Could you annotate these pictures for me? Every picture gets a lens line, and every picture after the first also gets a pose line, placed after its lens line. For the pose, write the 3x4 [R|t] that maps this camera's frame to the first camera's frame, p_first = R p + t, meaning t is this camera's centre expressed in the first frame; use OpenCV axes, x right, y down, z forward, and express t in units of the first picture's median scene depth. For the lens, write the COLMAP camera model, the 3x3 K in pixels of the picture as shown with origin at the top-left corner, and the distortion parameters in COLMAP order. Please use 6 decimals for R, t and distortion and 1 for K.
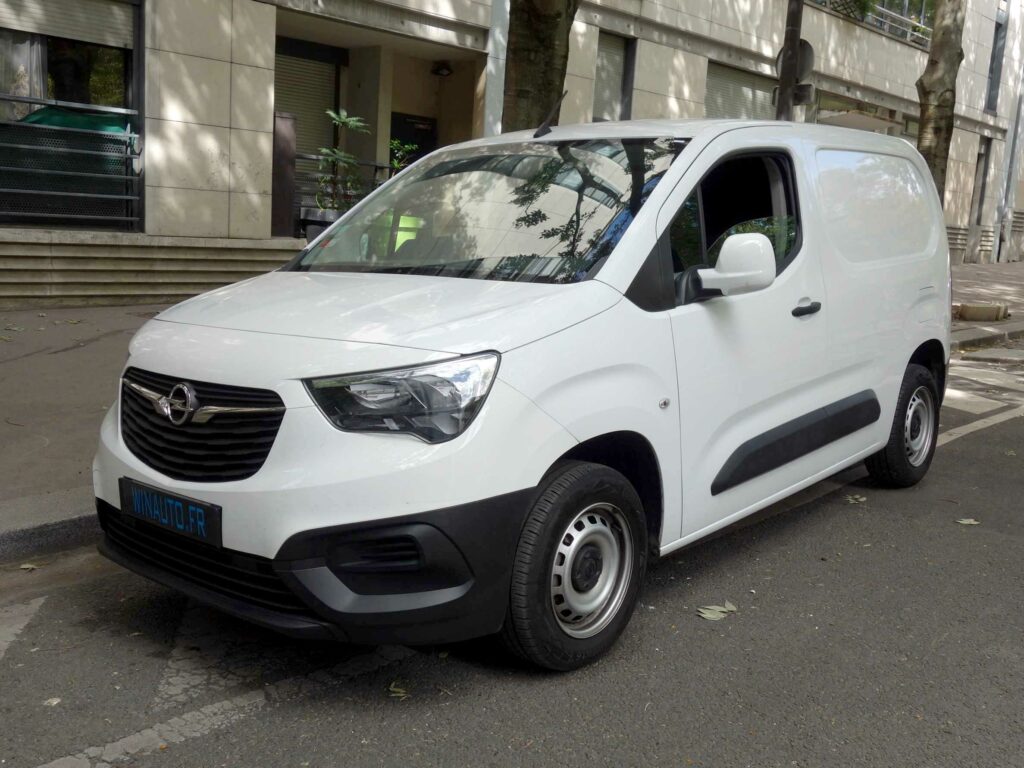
lens RADIAL K [[985.9, 0, 509.9], [0, 985.9, 386.3], [0, 0, 1]] dist [0.004477, 0.000000]
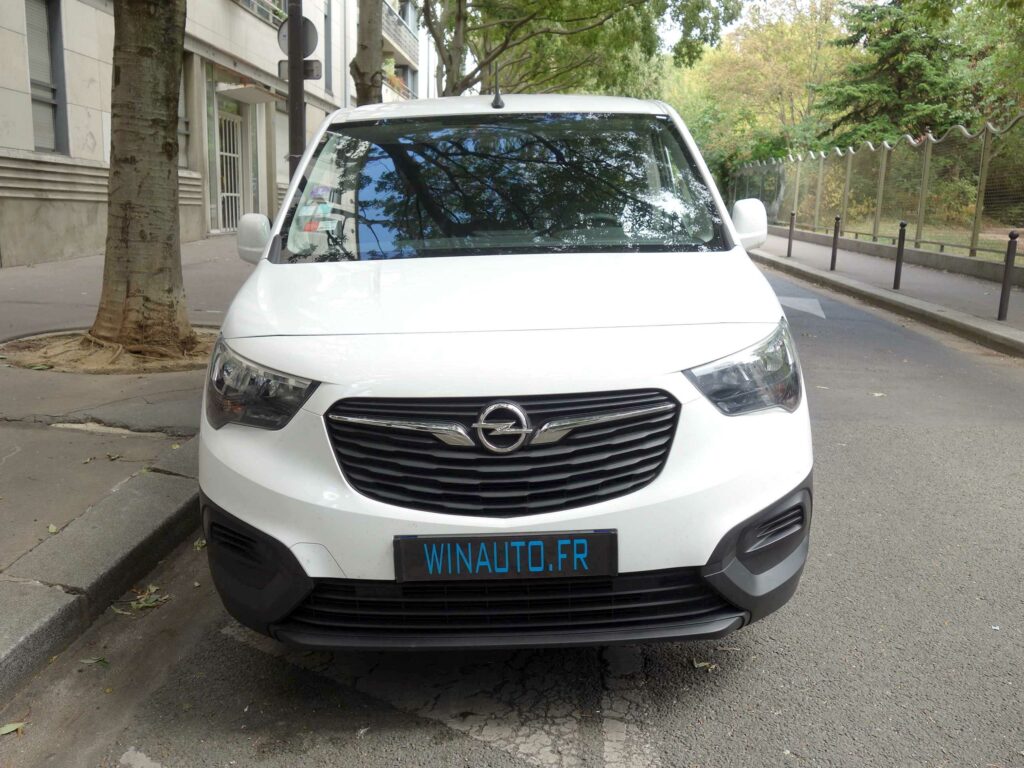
lens RADIAL K [[899.4, 0, 509.7], [0, 899.4, 388.5], [0, 0, 1]] dist [0.007946, -0.005851]
pose [[0.752319, -0.162270, 0.638502, -0.313390], [0.127961, 0.986725, 0.099996, -0.034303], [-0.646252, 0.006474, 0.763096, 0.164633]]
